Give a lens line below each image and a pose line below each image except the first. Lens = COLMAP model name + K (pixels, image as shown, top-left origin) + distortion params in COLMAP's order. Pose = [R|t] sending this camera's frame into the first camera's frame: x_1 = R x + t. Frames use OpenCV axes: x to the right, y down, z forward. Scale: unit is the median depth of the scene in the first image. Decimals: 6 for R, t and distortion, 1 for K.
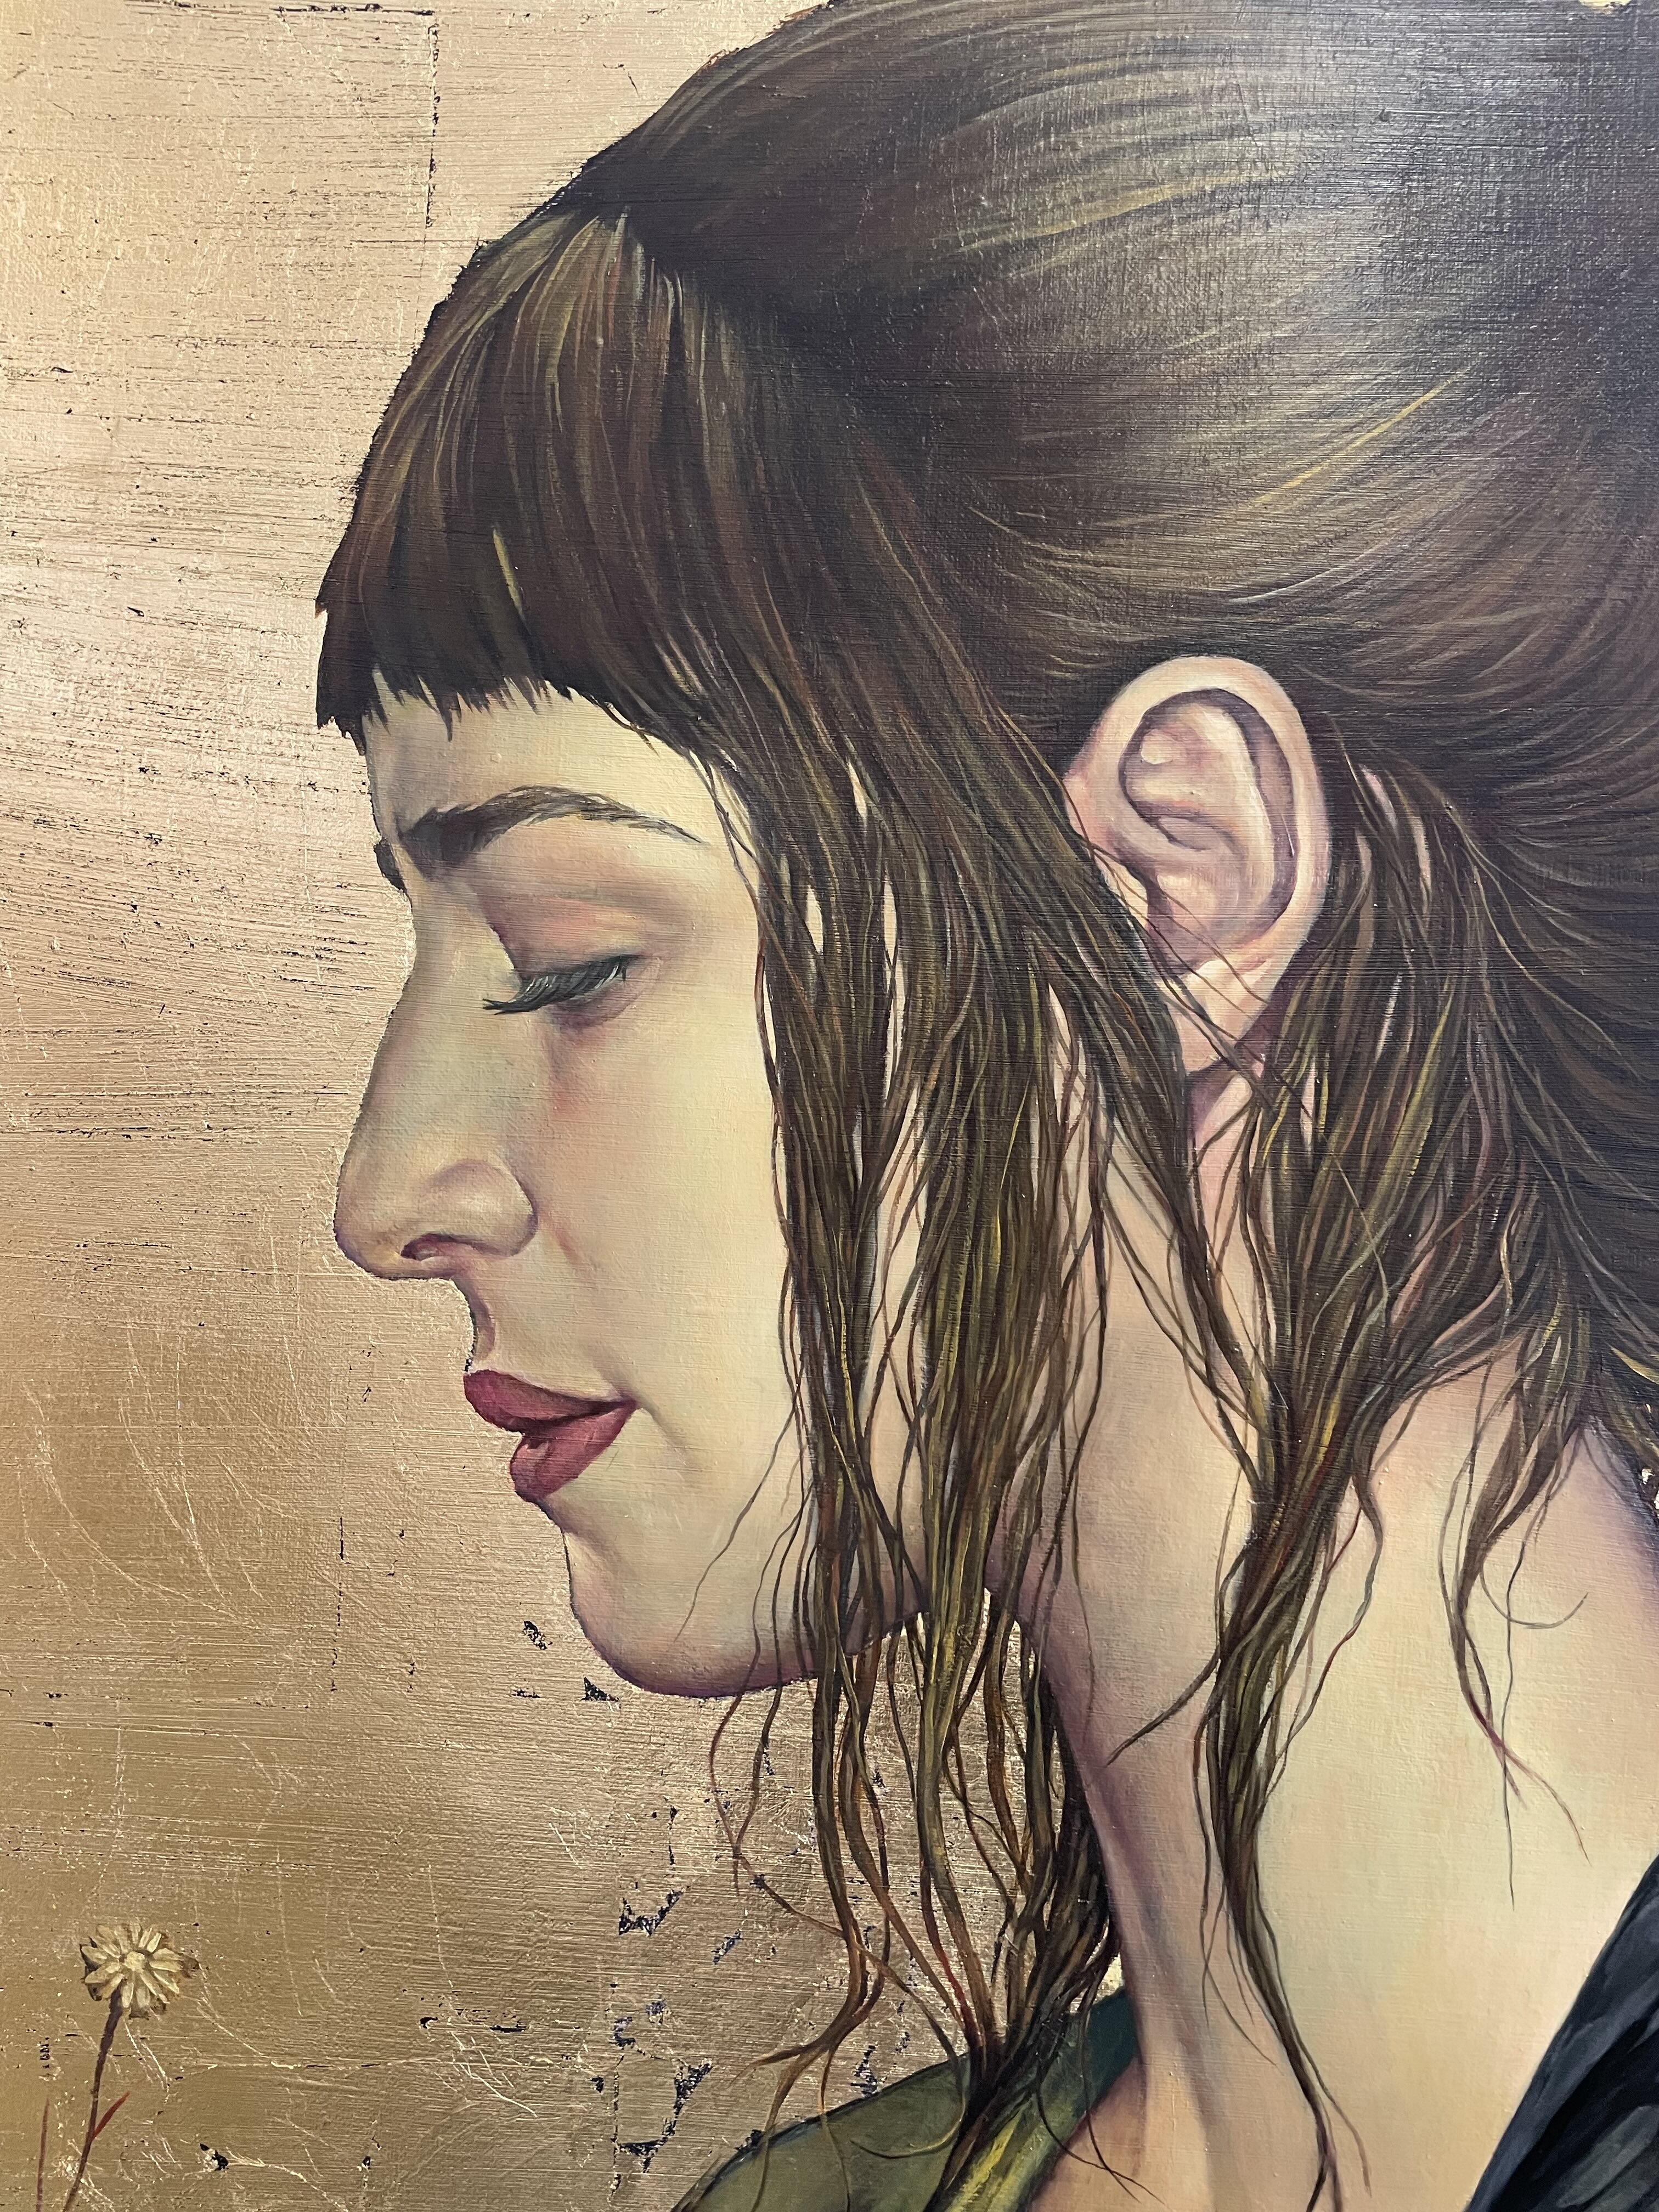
lens RADIAL K [[1628.6, 0, 824.9], [0, 1628.6, 1103.1], [0, 0, 1]] dist [0.085517, -0.117514]
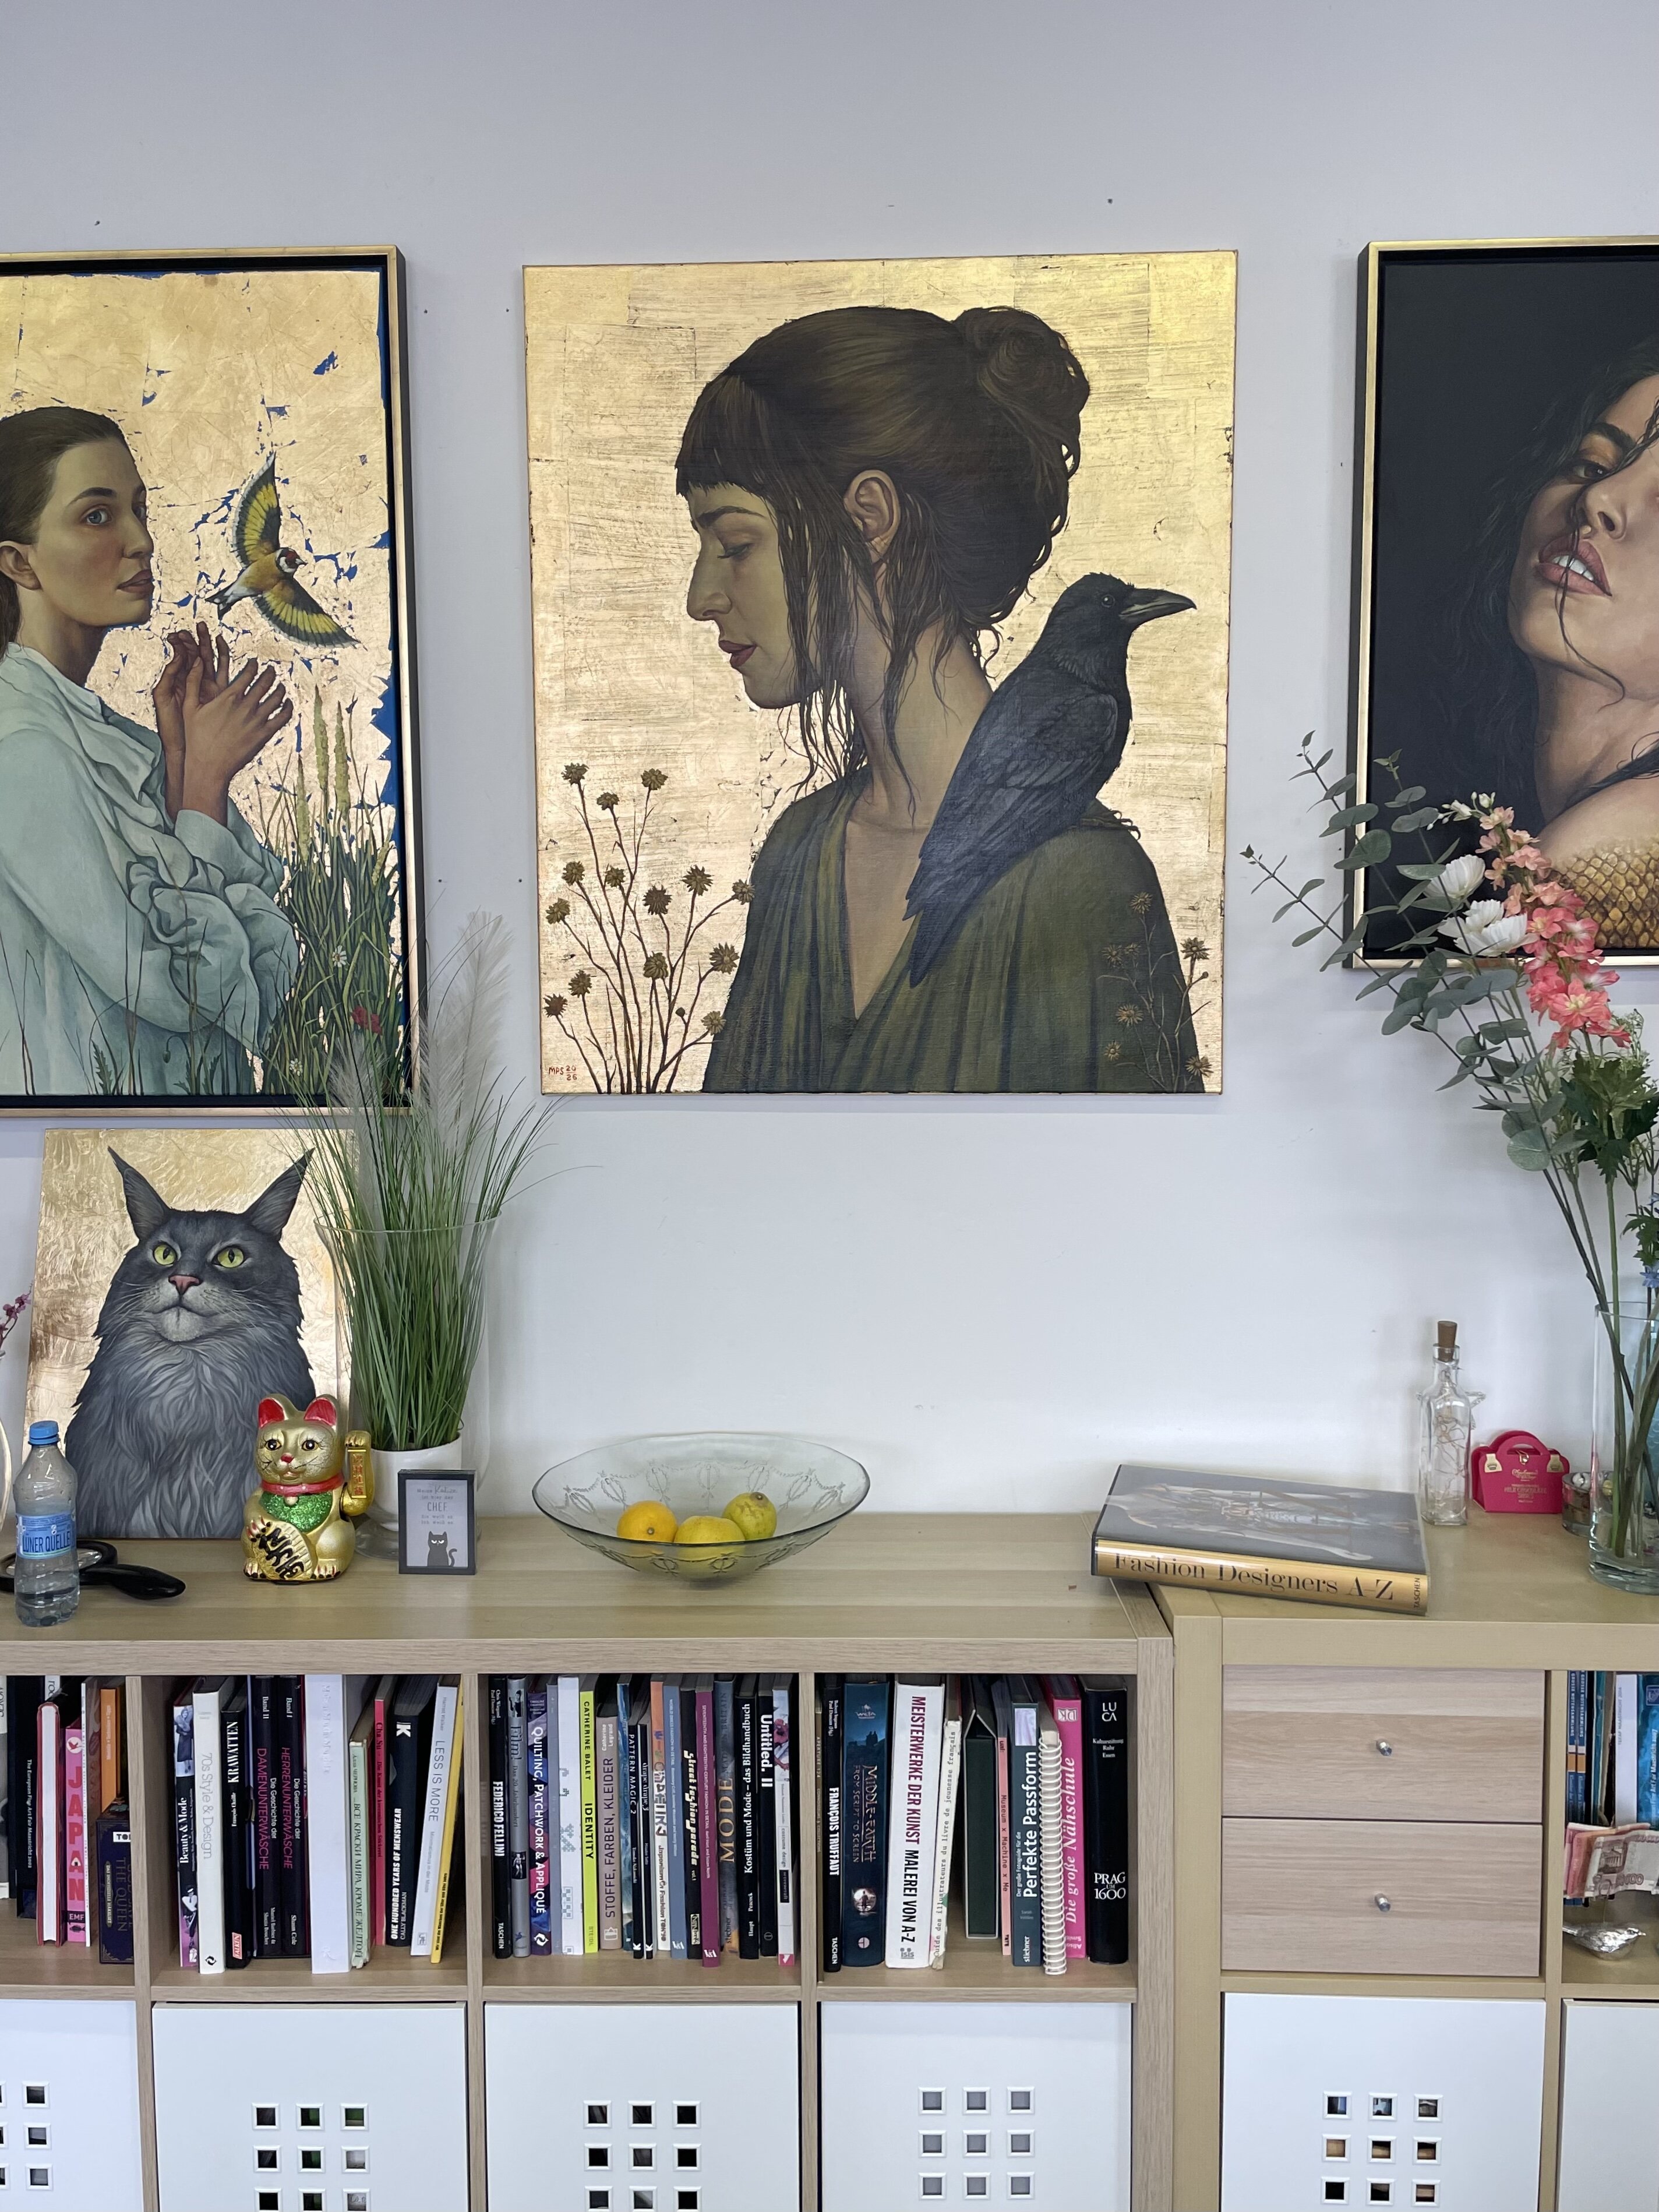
lens RADIAL K [[1628.5, 0, 793.2], [0, 1628.5, 1074.6], [0, 0, 1]] dist [0.085517, -0.117514]
pose [[0.997826, -0.056037, 0.034698, -0.243383], [0.053215, 0.995570, 0.077510, 1.040909], [-0.038888, -0.075495, 0.996388, -3.691461]]
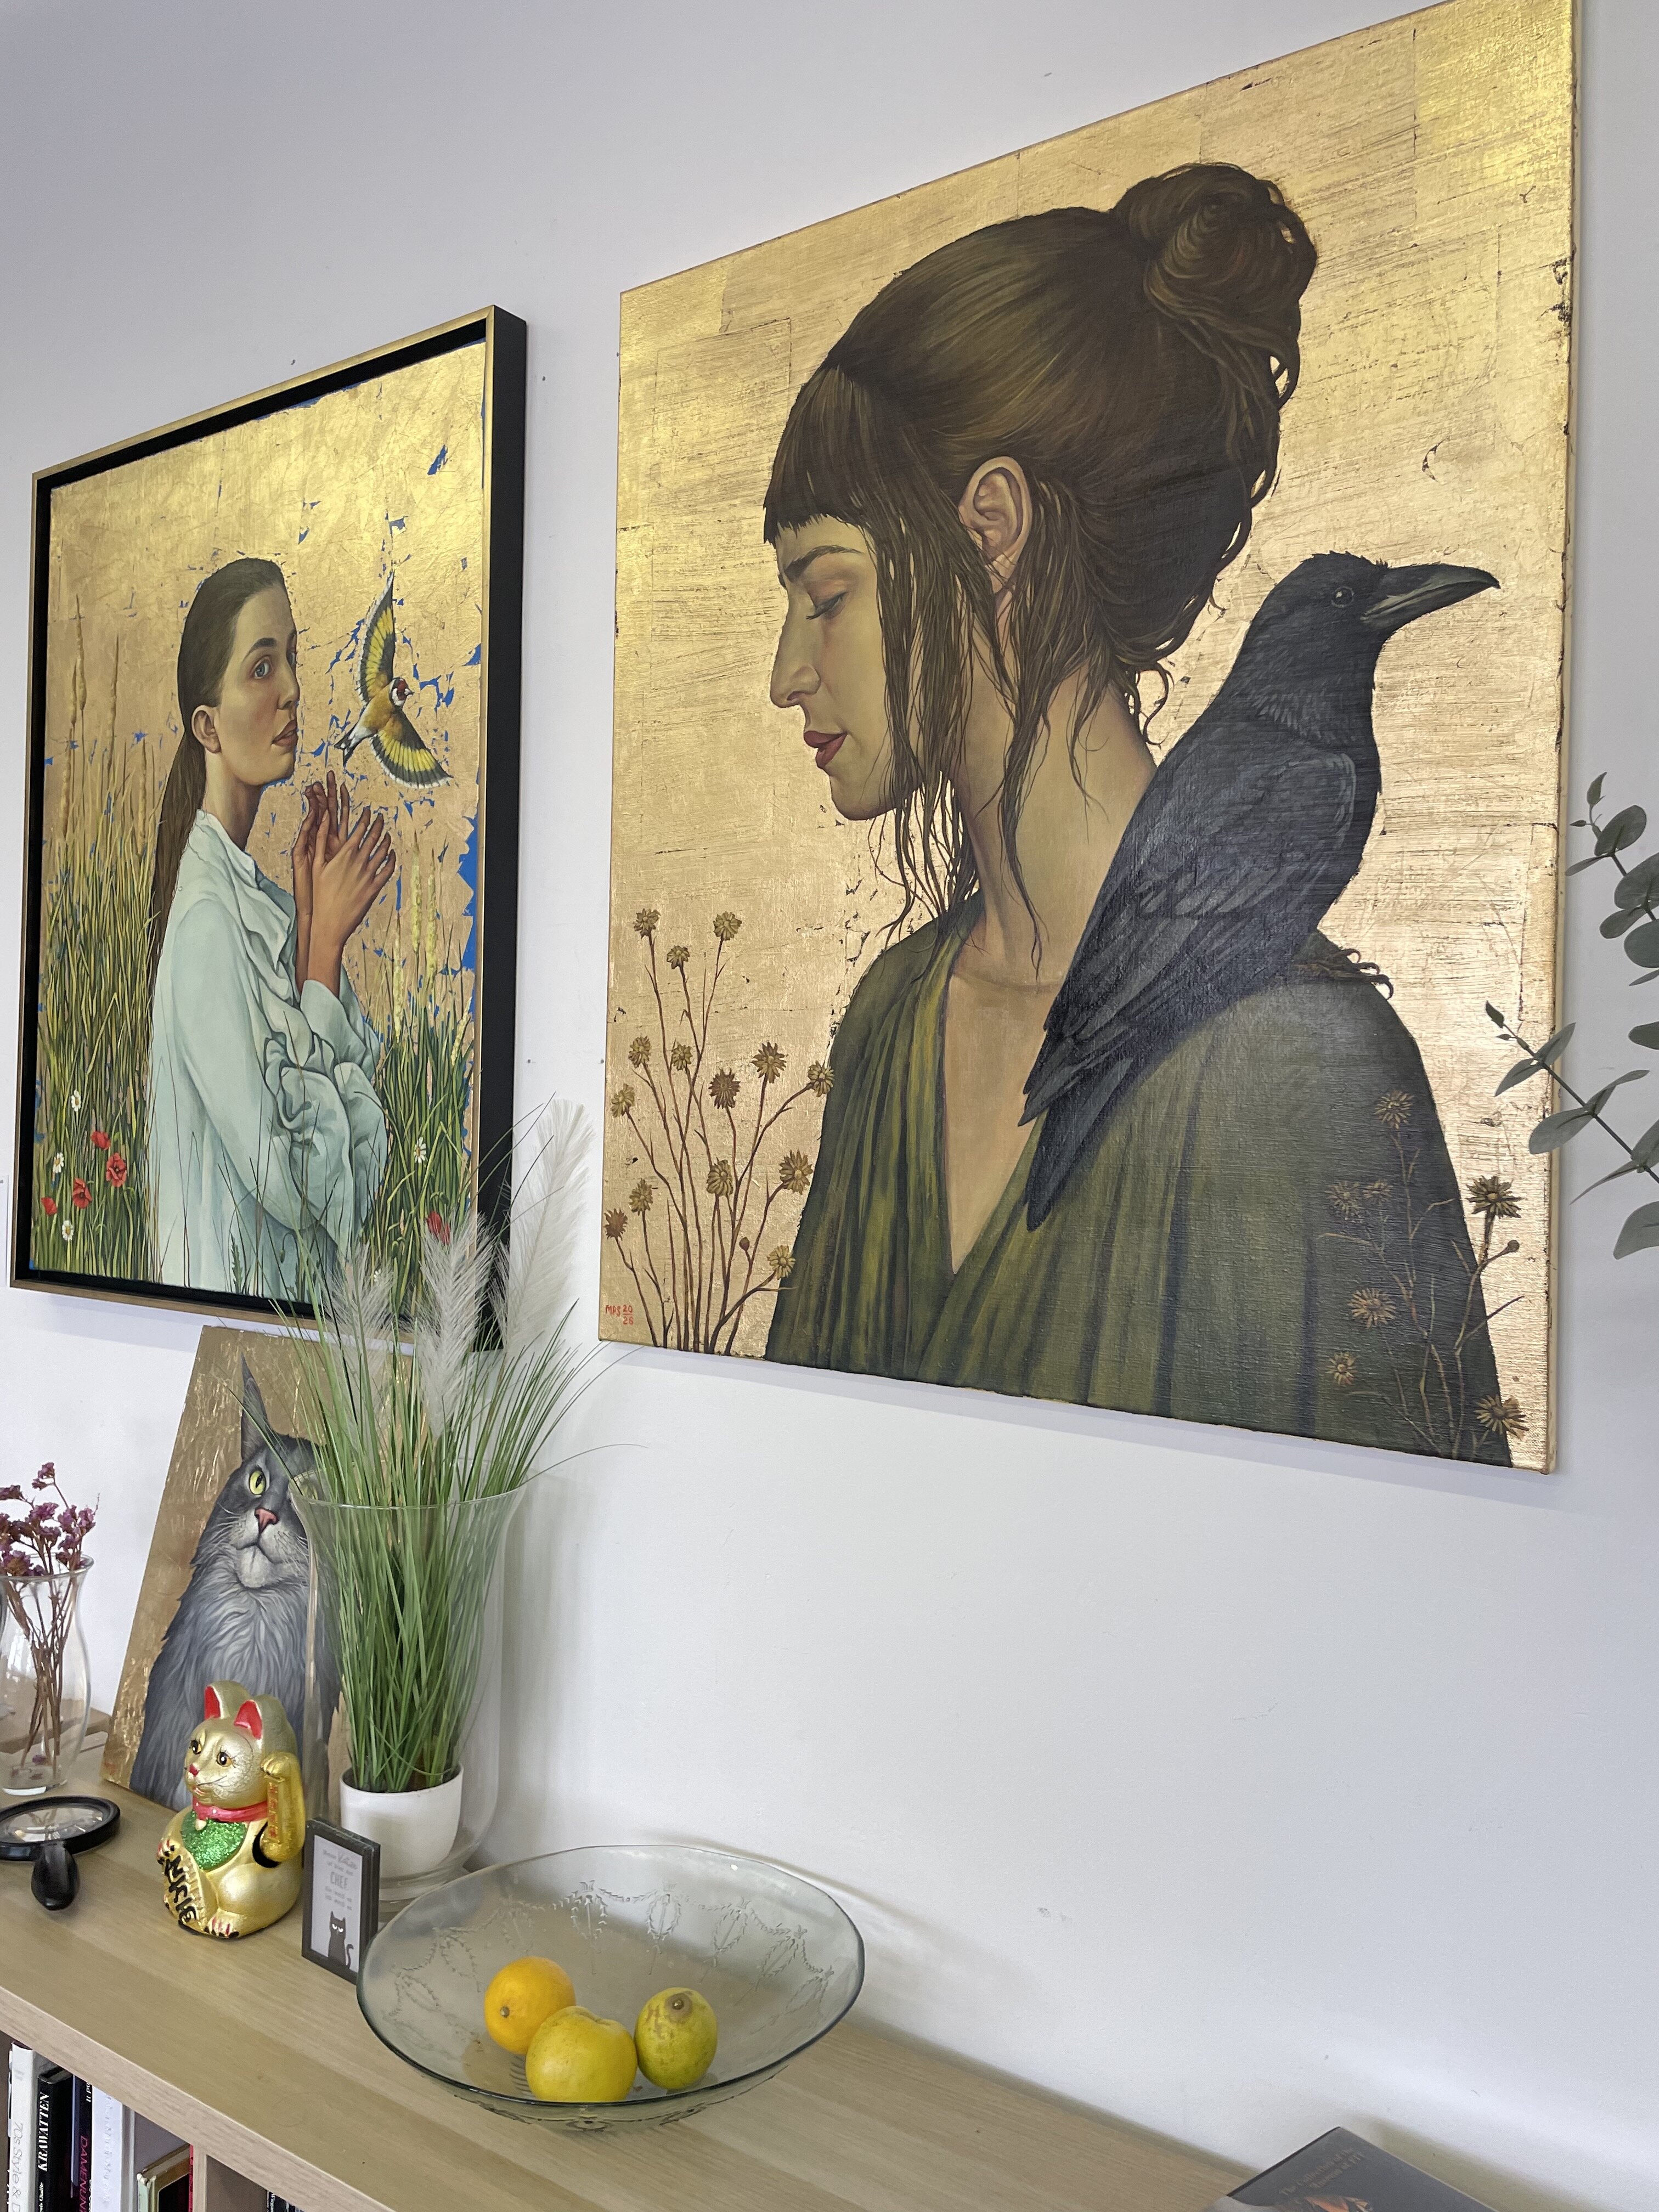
lens RADIAL K [[1628.6, 0, 840.8], [0, 1628.6, 1100.6], [0, 0, 1]] dist [0.085517, -0.117514]
pose [[0.860154, -0.031017, -0.509090, 1.506119], [0.019440, 0.999418, -0.028046, 1.009842], [0.509663, 0.014227, 0.860256, -1.782867]]
